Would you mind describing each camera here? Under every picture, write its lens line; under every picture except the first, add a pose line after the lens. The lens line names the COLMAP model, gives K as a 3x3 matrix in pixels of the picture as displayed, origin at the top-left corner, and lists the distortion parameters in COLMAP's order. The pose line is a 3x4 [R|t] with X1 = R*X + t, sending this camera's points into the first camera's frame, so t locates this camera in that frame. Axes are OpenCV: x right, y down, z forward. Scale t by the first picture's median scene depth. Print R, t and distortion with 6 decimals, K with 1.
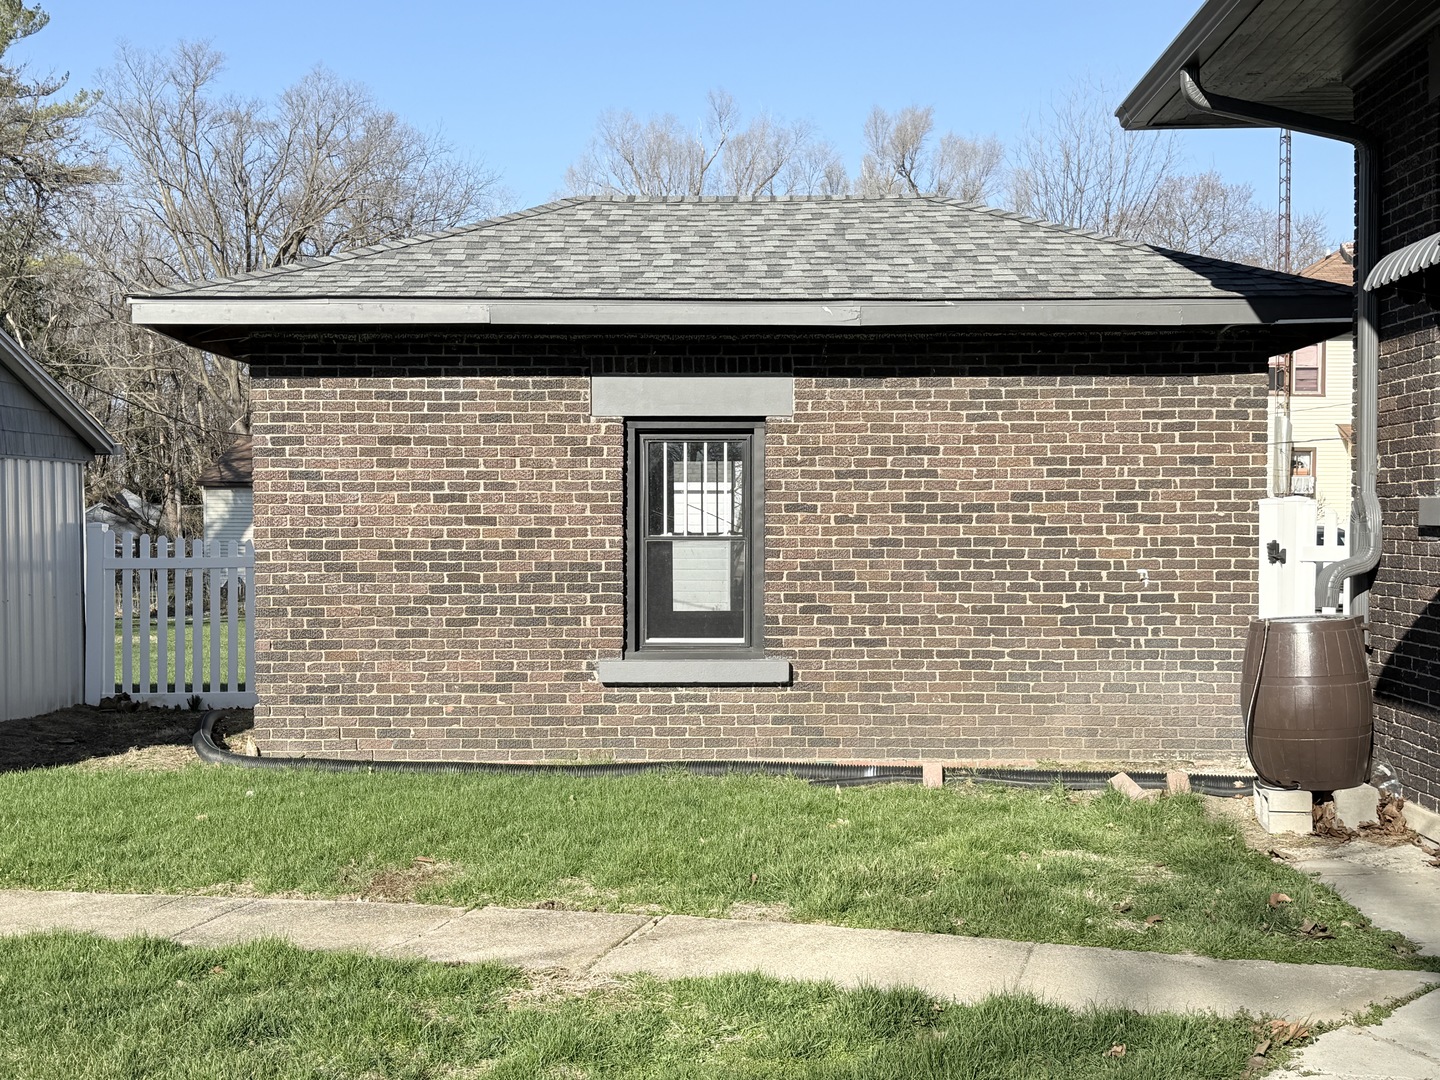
lens RADIAL K [[1757.8, 0, 729.4], [0, 1757.8, 584.1], [0, 0, 1]] dist [0.035557, 0.000000]
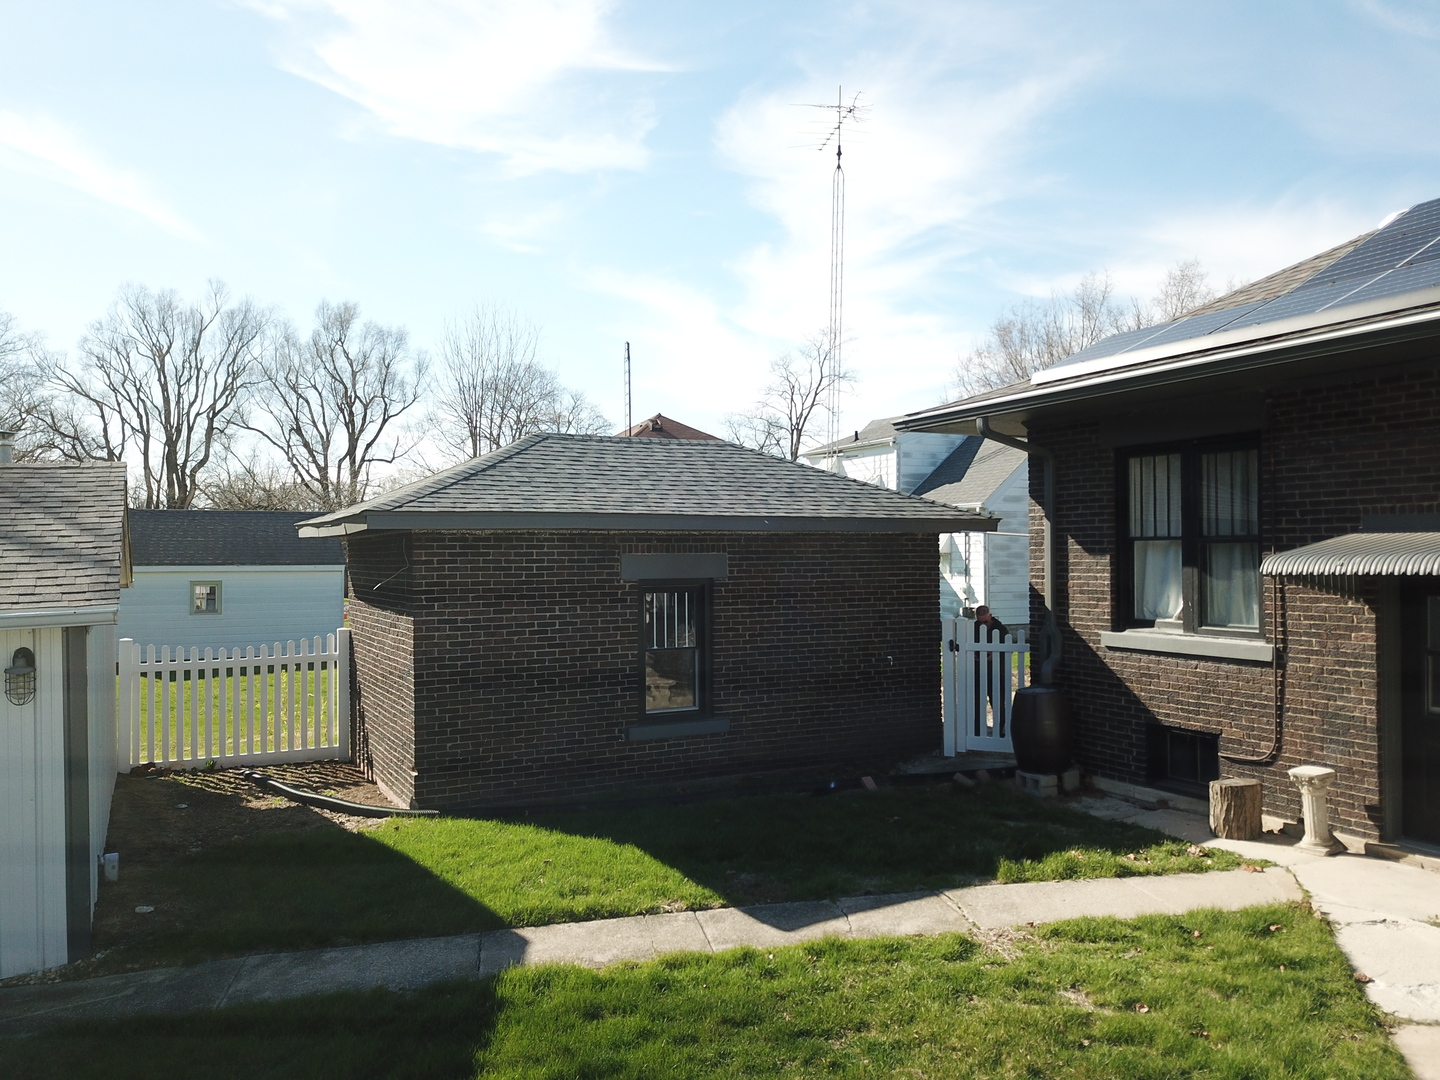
lens RADIAL K [[1092.7, 0, 735.6], [0, 1092.7, 547.6], [0, 0, 1]] dist [0.014857, -0.004497]
pose [[0.872184, -0.000655, 0.489177, -0.485898], [0.022100, 0.999031, -0.038066, -0.083573], [-0.488678, 0.044012, 0.871353, 0.049722]]
